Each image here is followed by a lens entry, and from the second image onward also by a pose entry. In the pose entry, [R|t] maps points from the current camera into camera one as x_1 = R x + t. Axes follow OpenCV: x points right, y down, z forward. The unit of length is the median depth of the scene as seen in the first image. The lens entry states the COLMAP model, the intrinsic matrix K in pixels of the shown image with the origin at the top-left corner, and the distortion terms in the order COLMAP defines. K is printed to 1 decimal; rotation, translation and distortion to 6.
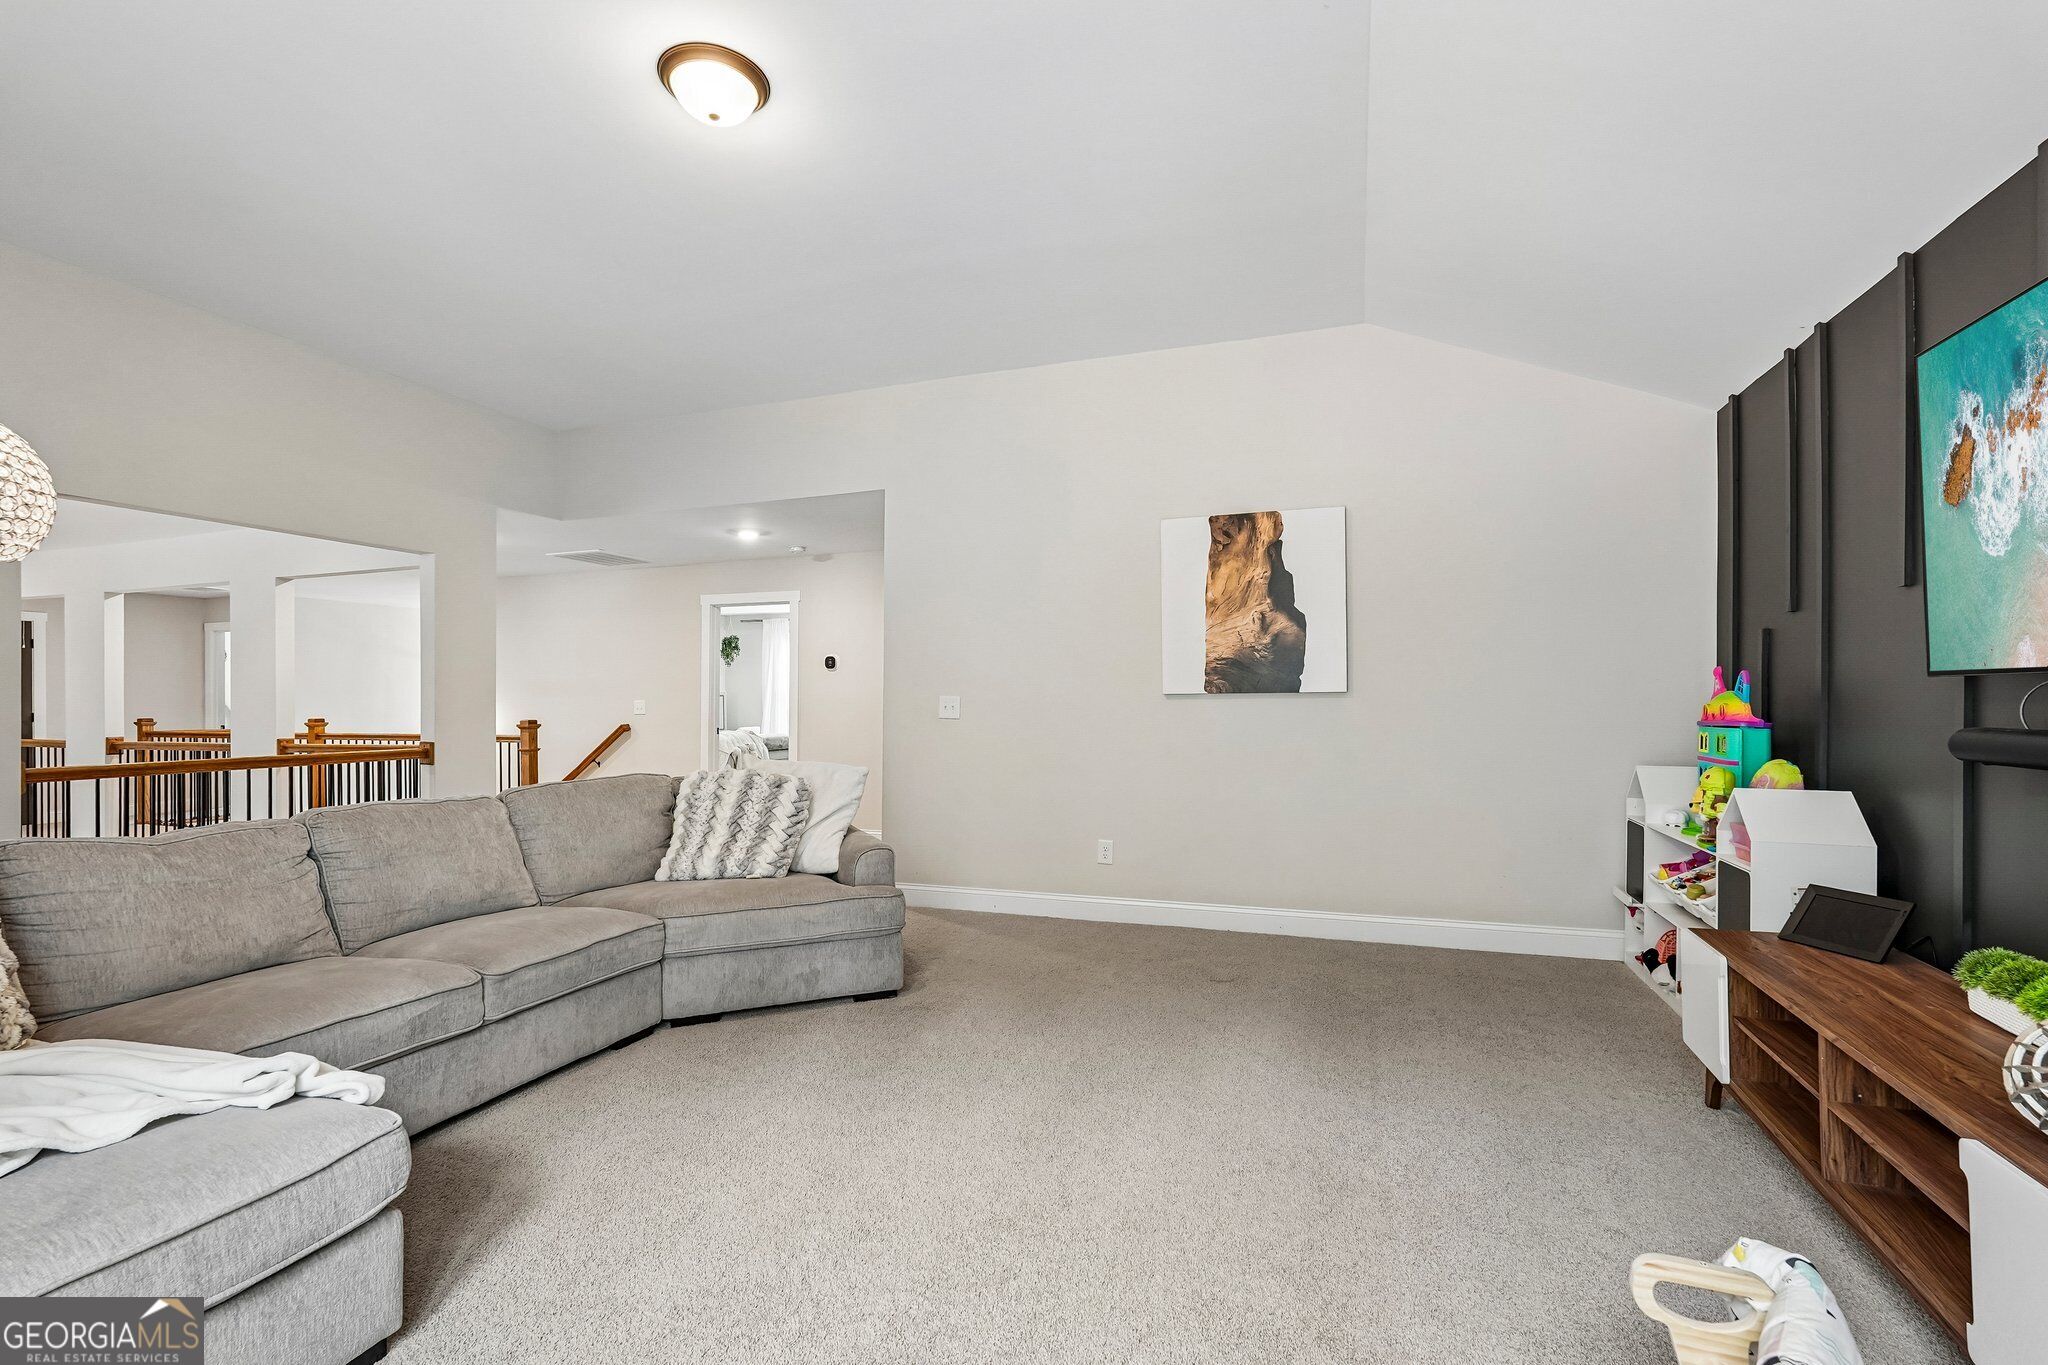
lens RADIAL K [[909.4, 0, 1027.5], [0, 909.4, 683.3], [0, 0, 1]] dist [-0.013783, 0.008223]
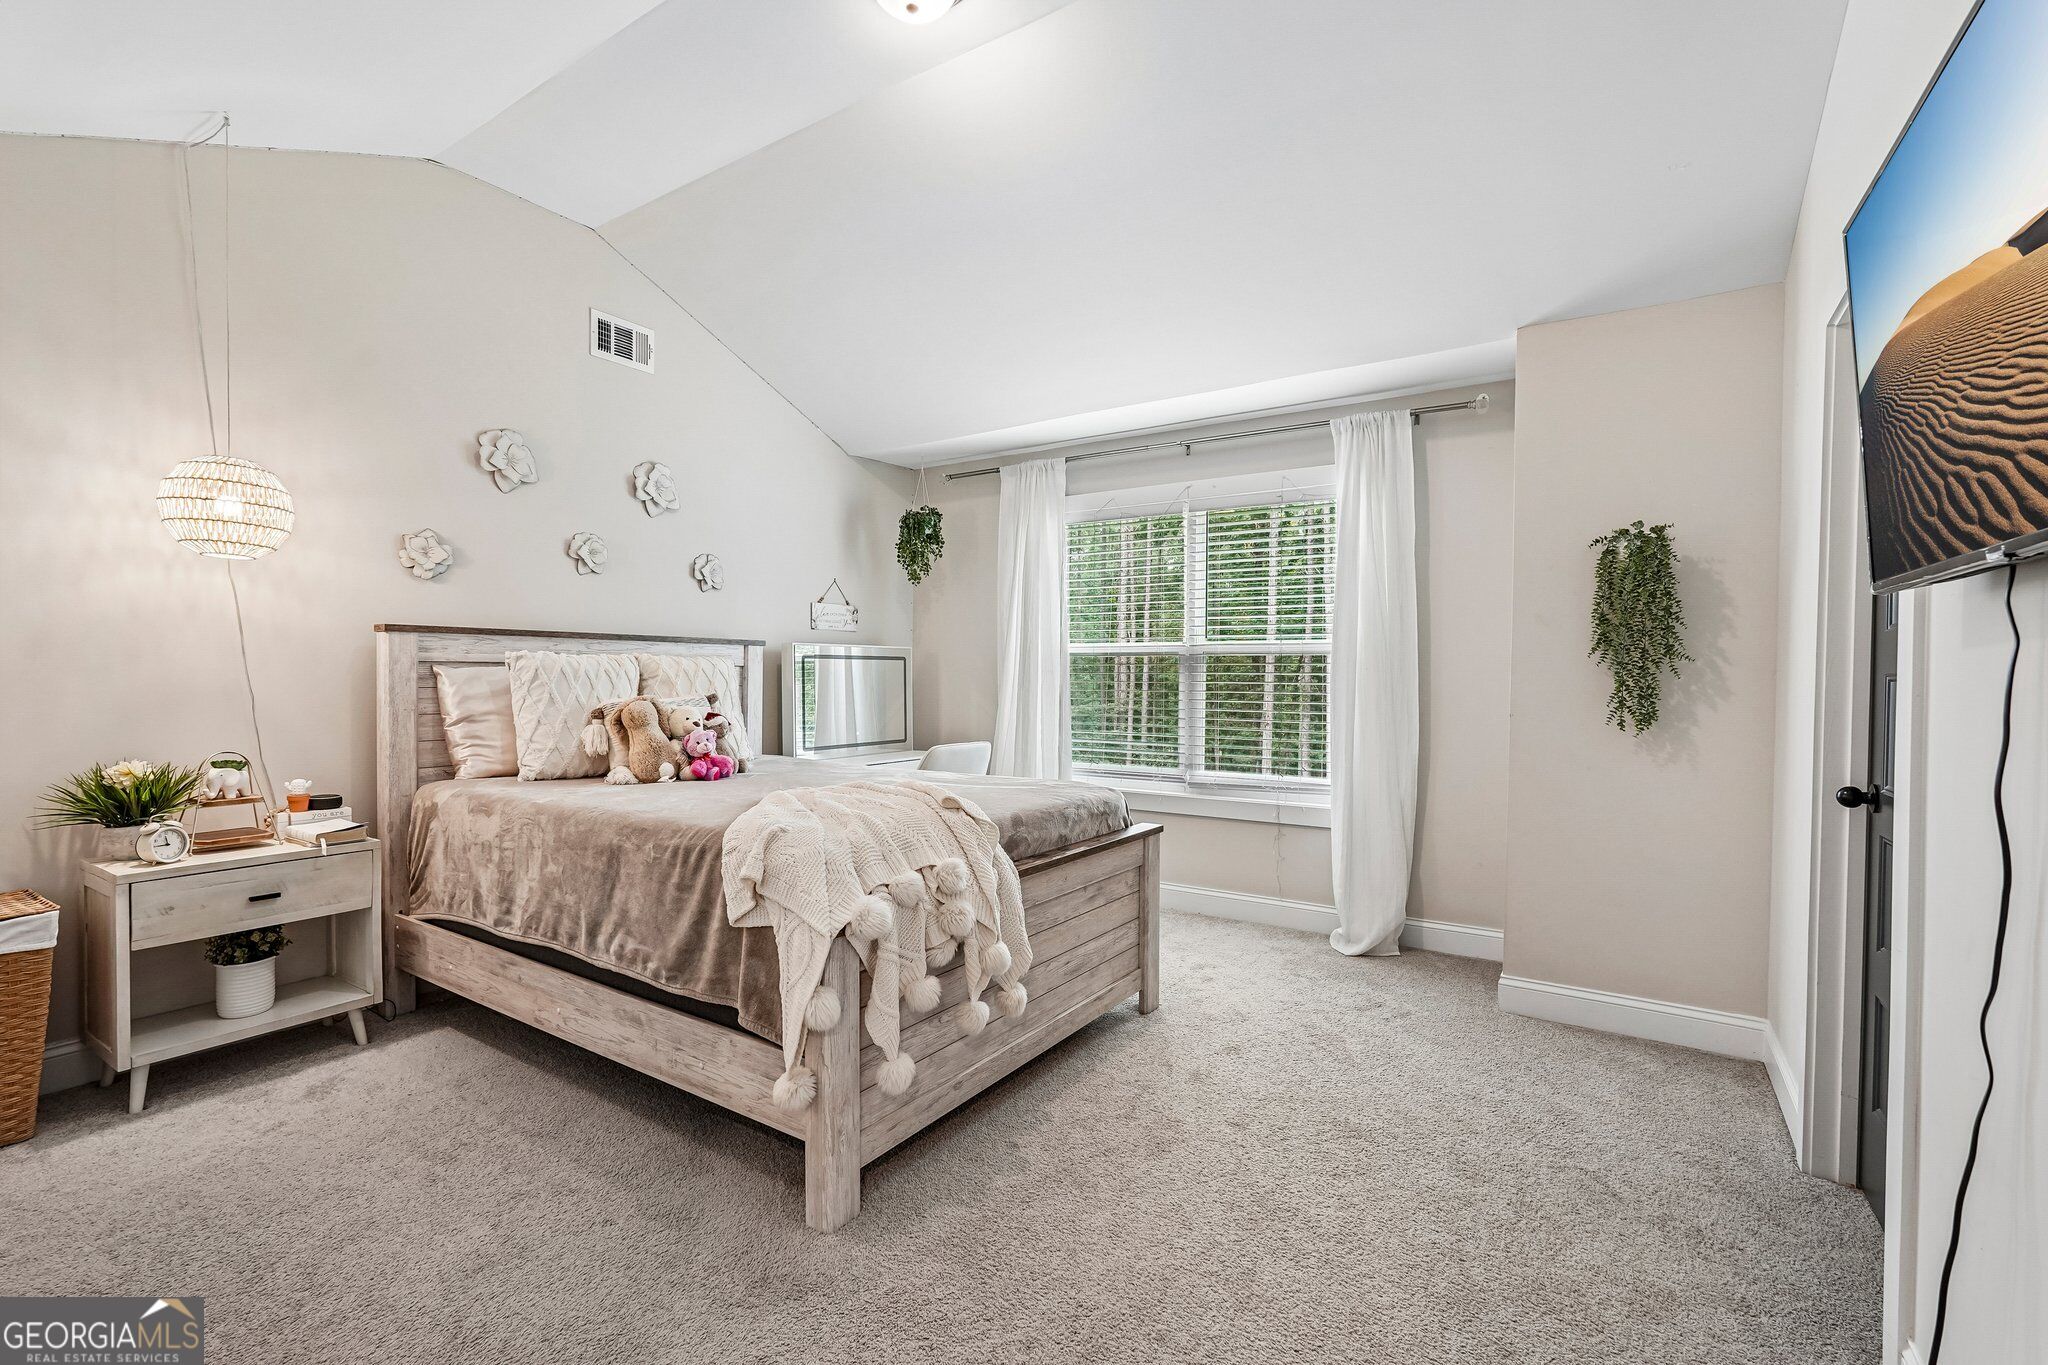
lens RADIAL K [[909.4, 0, 1026.9], [0, 909.4, 686.0], [0, 0, 1]] dist [-0.013783, 0.008223]
pose [[0.967411, 0.010430, -0.252998, -0.182920], [-0.002694, 0.999519, 0.030904, 0.012857], [0.253199, -0.029215, 0.966973, 0.631448]]
